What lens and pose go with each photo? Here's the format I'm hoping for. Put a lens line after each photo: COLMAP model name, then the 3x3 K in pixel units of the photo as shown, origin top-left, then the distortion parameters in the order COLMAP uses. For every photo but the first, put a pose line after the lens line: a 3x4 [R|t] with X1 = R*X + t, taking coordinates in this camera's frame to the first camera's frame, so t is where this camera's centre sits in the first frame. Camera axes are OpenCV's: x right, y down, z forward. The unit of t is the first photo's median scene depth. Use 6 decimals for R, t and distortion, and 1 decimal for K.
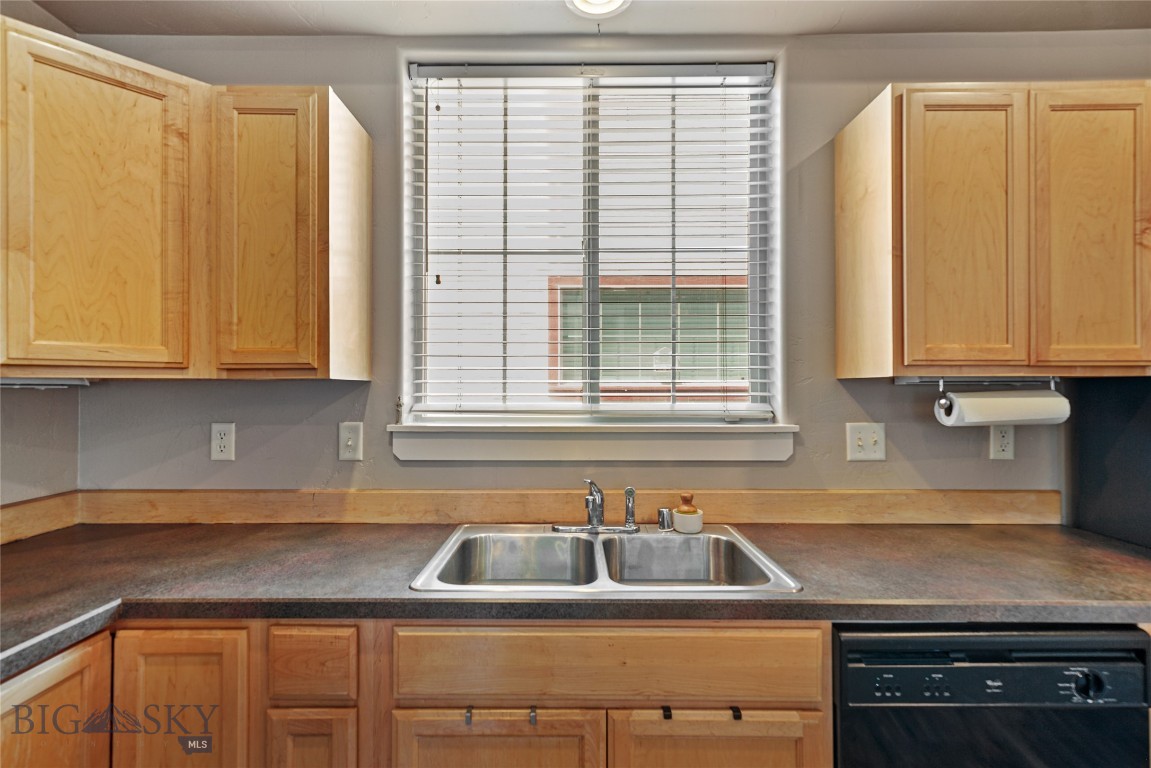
lens RADIAL K [[532.5, 0, 578.2], [0, 532.5, 383.9], [0, 0, 1]] dist [0.009876, -0.003239]
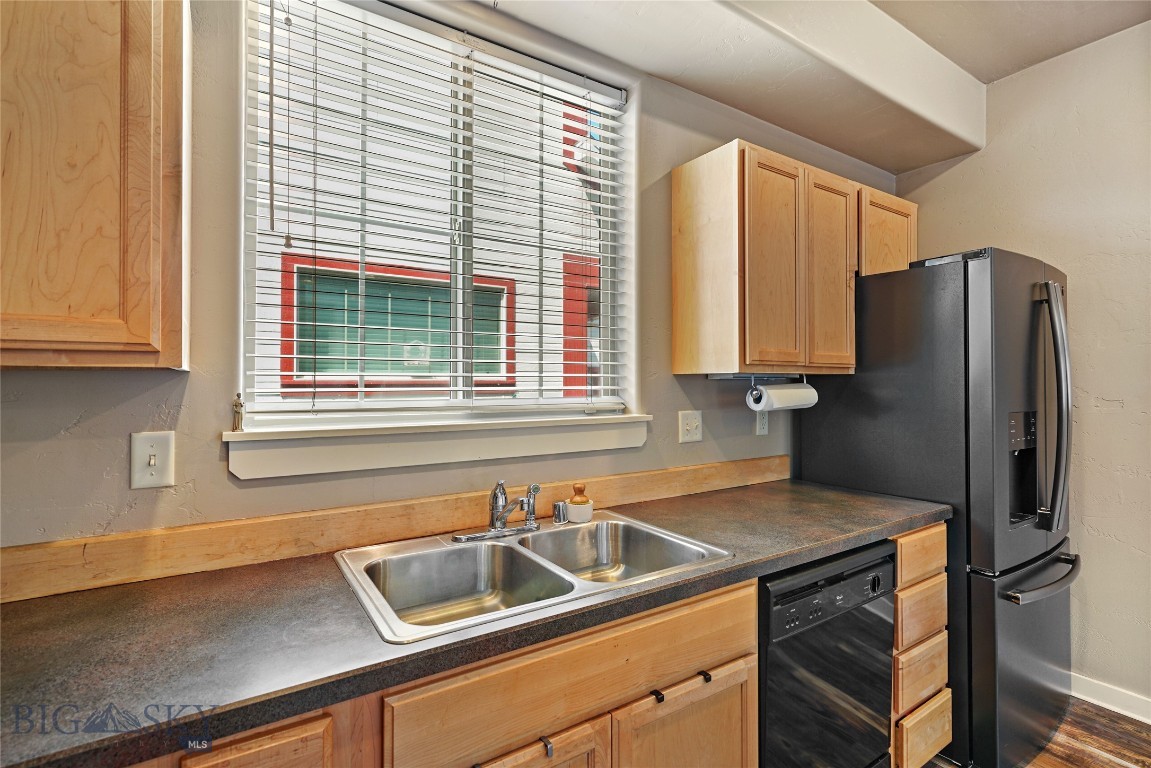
lens RADIAL K [[519.9, 0, 553.5], [0, 519.9, 377.2], [0, 0, 1]] dist [0.001448, 0.003656]
pose [[0.848126, 0.005757, 0.529763, -0.417423], [-0.005905, 0.999982, -0.001414, -0.000056], [-0.529762, -0.001929, 0.848144, 0.194670]]
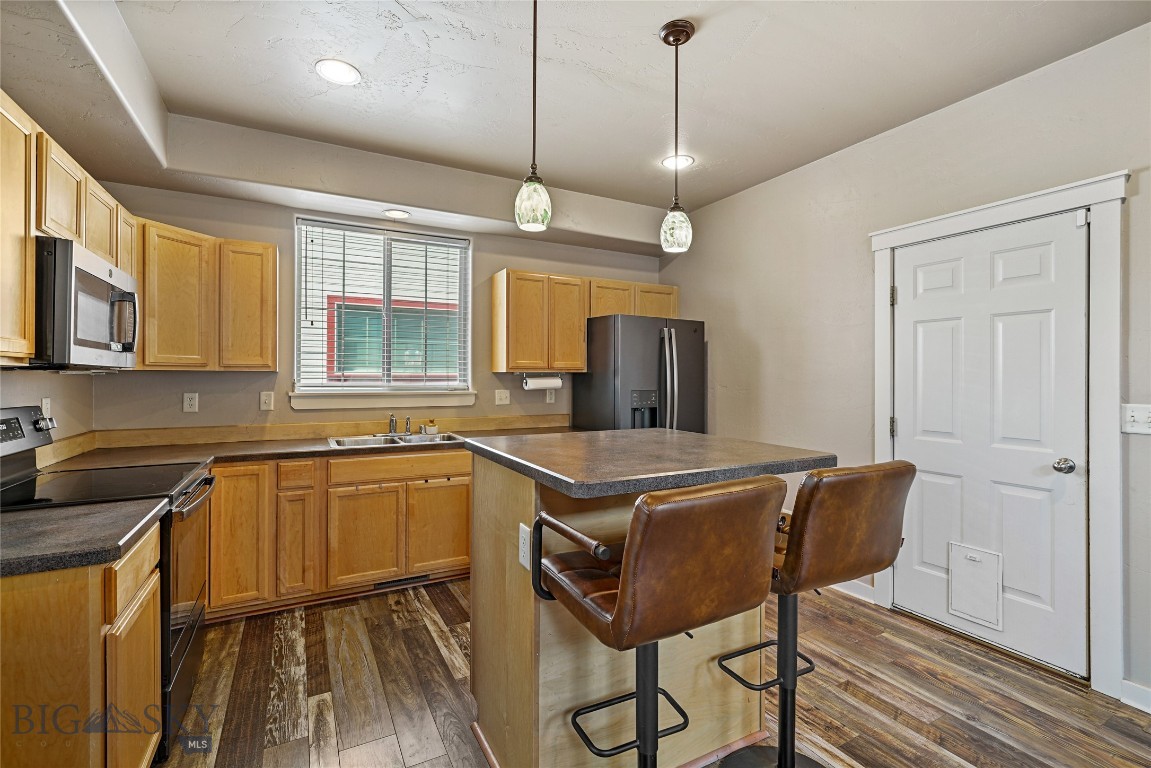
lens RADIAL K [[523.5, 0, 559.7], [0, 523.5, 373.3], [0, 0, 1]] dist [0.020511, 0.000389]
pose [[0.896094, 0.006159, 0.443822, -0.381021], [-0.007666, 0.999969, 0.001600, -0.013086], [-0.443798, -0.004836, 0.896114, -1.591475]]
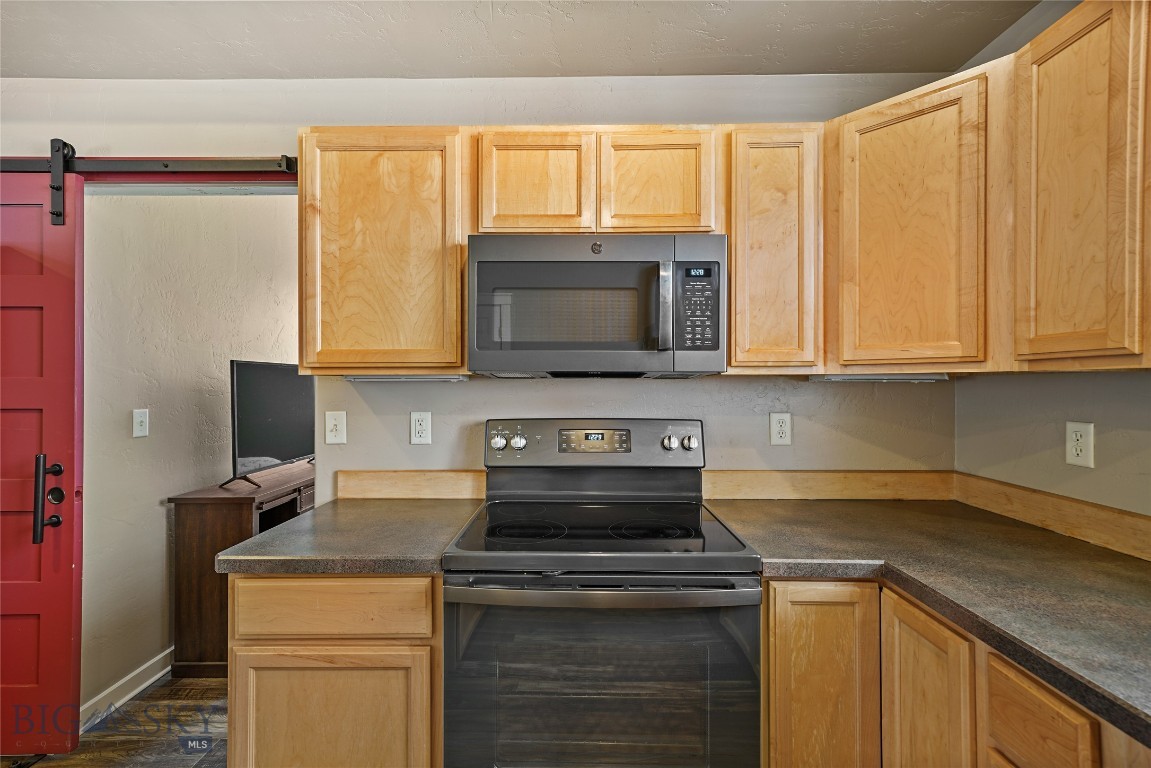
lens RADIAL K [[519.9, 0, 575.1], [0, 519.9, 378.0], [0, 0, 1]] dist [0.001448, 0.003656]
pose [[-0.030291, -0.006436, -0.999520, 0.234283], [0.010964, 0.999917, -0.006771, -0.000610], [0.999481, -0.011163, -0.030218, 0.266915]]
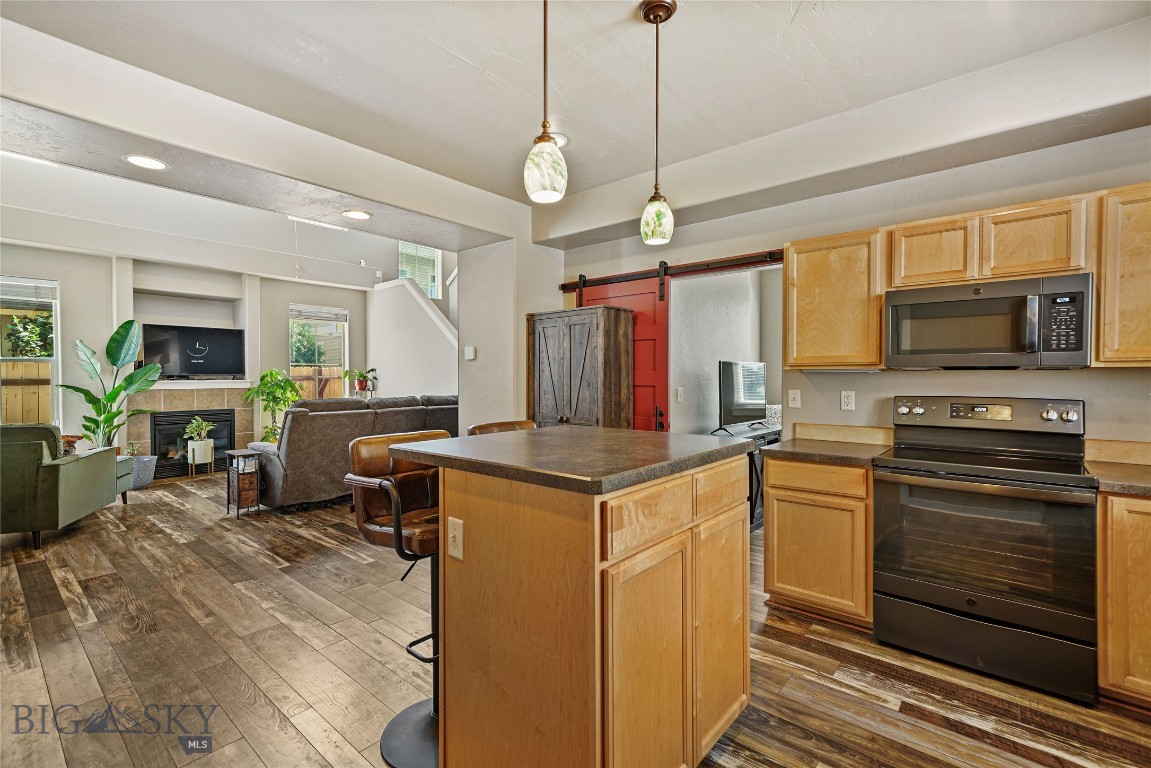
lens RADIAL K [[519.9, 0, 557.8], [0, 519.9, 382.1], [0, 0, 1]] dist [0.001448, 0.003656]
pose [[-0.679059, 0.013037, -0.733968, 1.438293], [0.010149, 0.999913, 0.008371, 0.004027], [0.734014, -0.001765, -0.679133, 0.439377]]
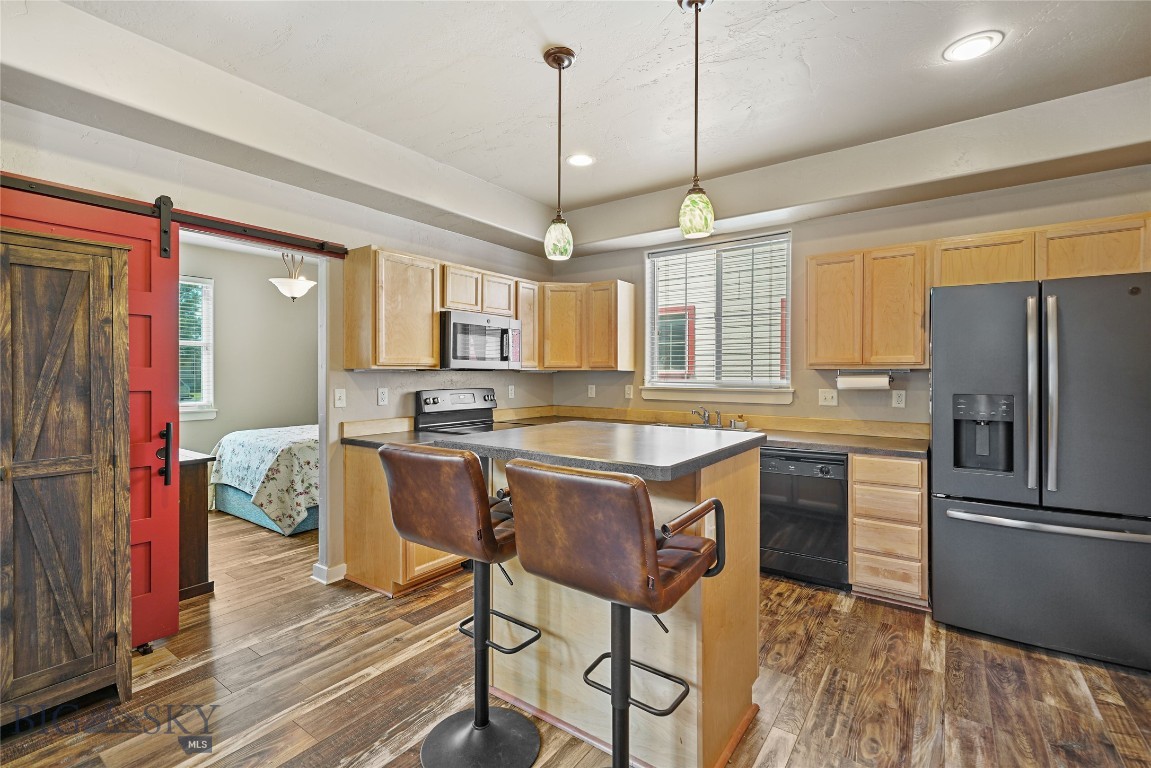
lens RADIAL K [[519.9, 0, 560.1], [0, 519.9, 377.6], [0, 0, 1]] dist [0.001448, 0.003656]
pose [[0.789133, 0.007027, -0.614182, 1.184106], [0.002822, 0.999883, 0.015066, -0.014327], [0.614216, -0.013623, 0.789020, -1.688380]]
